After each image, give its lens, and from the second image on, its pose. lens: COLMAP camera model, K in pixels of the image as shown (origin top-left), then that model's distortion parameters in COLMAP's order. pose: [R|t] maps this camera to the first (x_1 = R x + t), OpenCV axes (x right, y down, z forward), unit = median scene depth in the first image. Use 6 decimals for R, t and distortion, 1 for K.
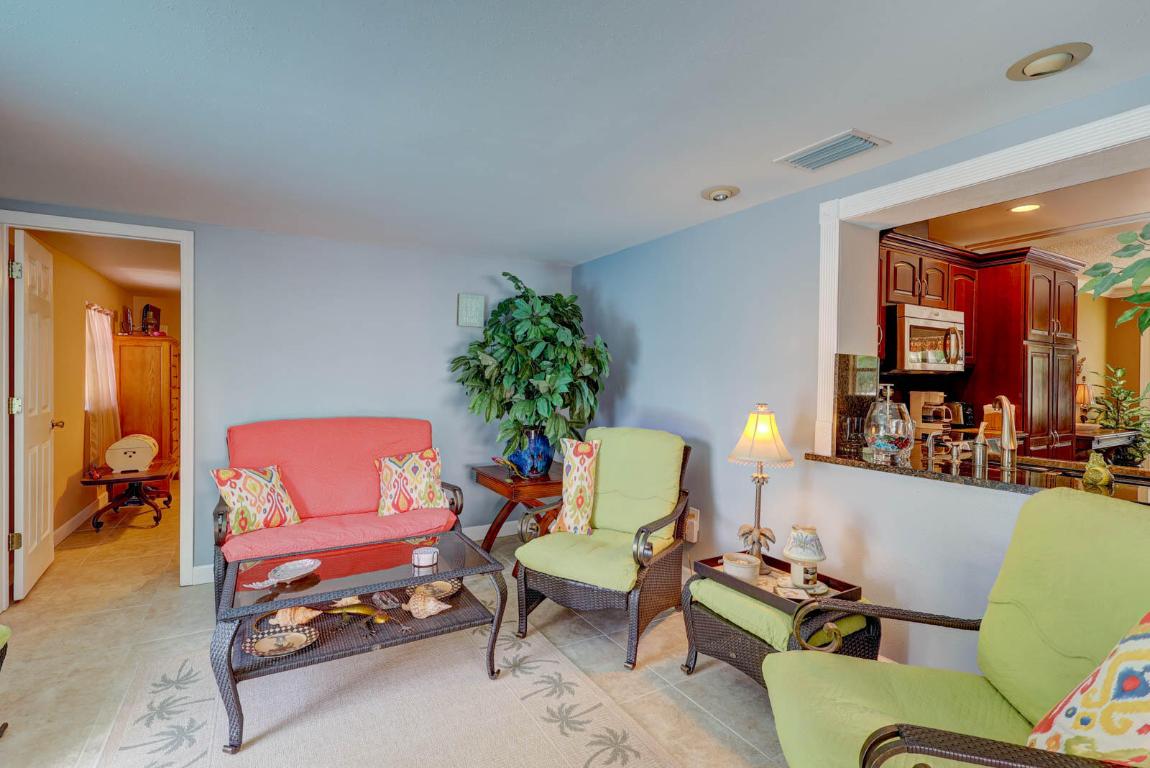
lens RADIAL K [[539.0, 0, 571.8], [0, 539.0, 382.6], [0, 0, 1]] dist [-0.000068, 0.000301]
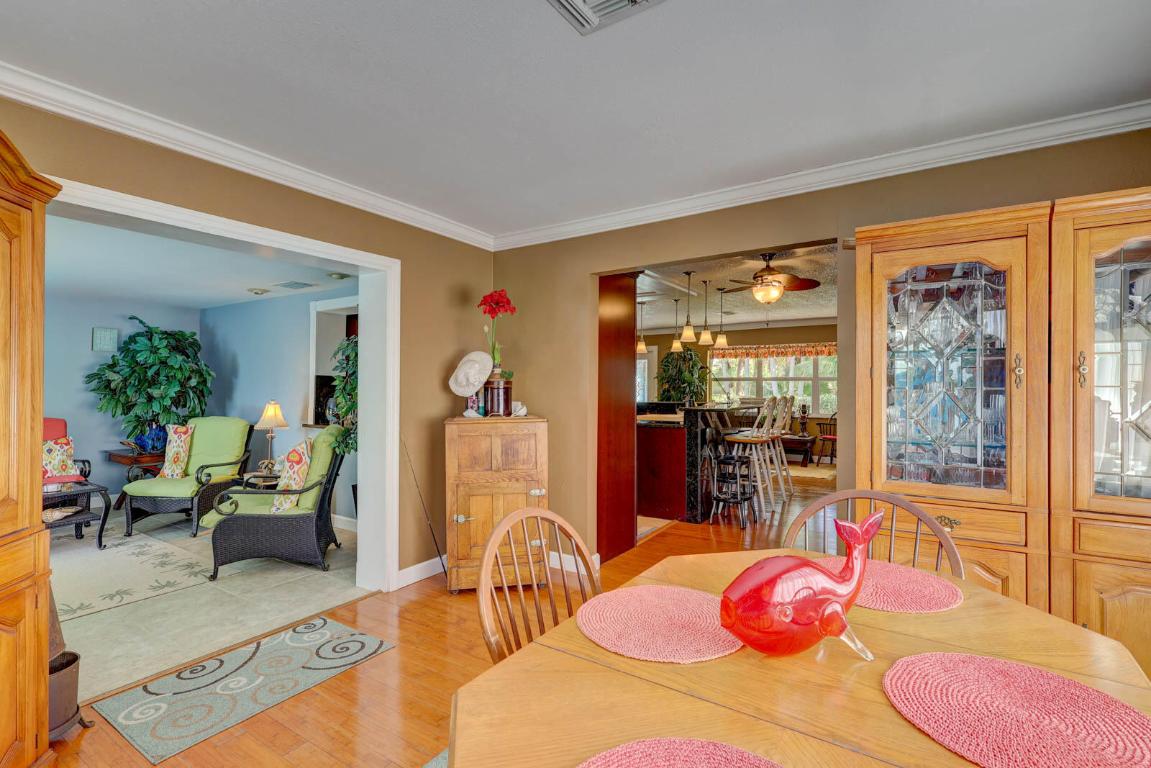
lens RADIAL K [[539.5, 0, 572.3], [0, 539.5, 382.6], [0, 0, 1]] dist [-0.000068, 0.000301]
pose [[0.894002, -0.004585, 0.448039, 0.338701], [0.011162, 0.999865, -0.012042, 0.009059], [-0.447923, 0.015767, 0.893933, -0.997563]]
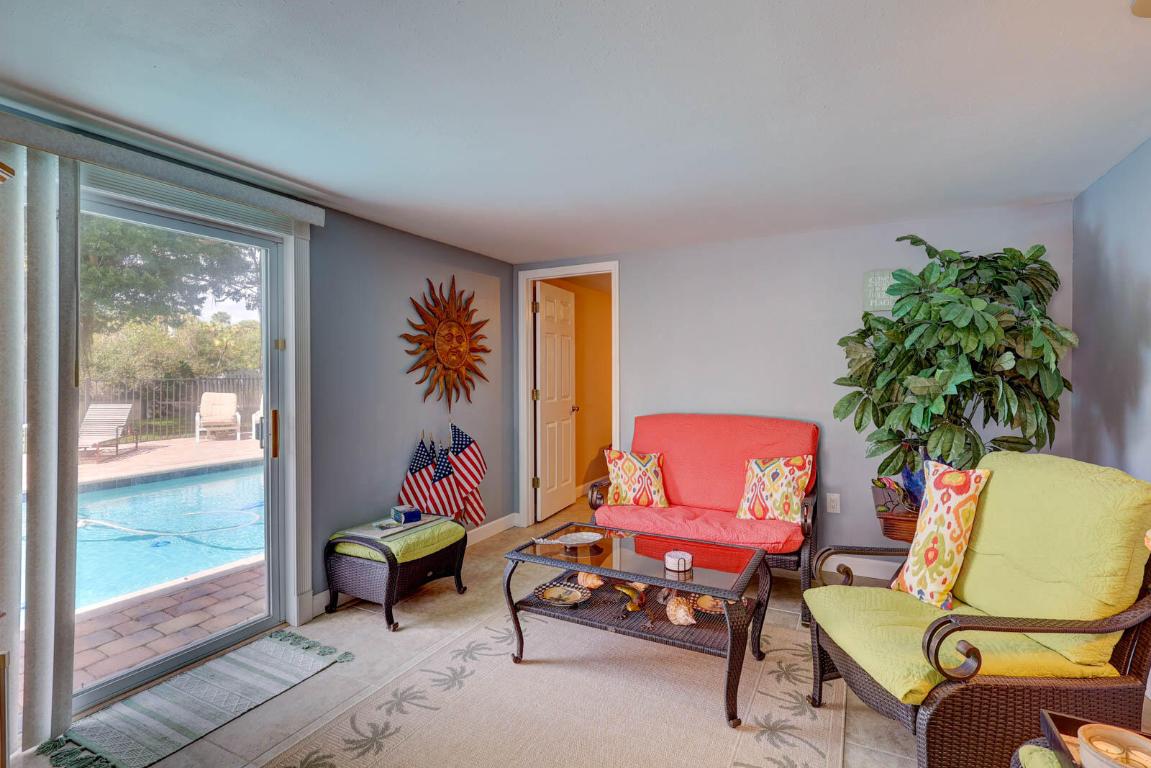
lens RADIAL K [[549.7, 0, 575.1], [0, 549.7, 373.5], [0, 0, 1]] dist [0.001931, 0.001104]
pose [[0.538171, -0.008877, -0.842789, 0.326482], [-0.002134, 0.999927, -0.011894, 0.000201], [0.842833, 0.008199, 0.538112, 0.222767]]
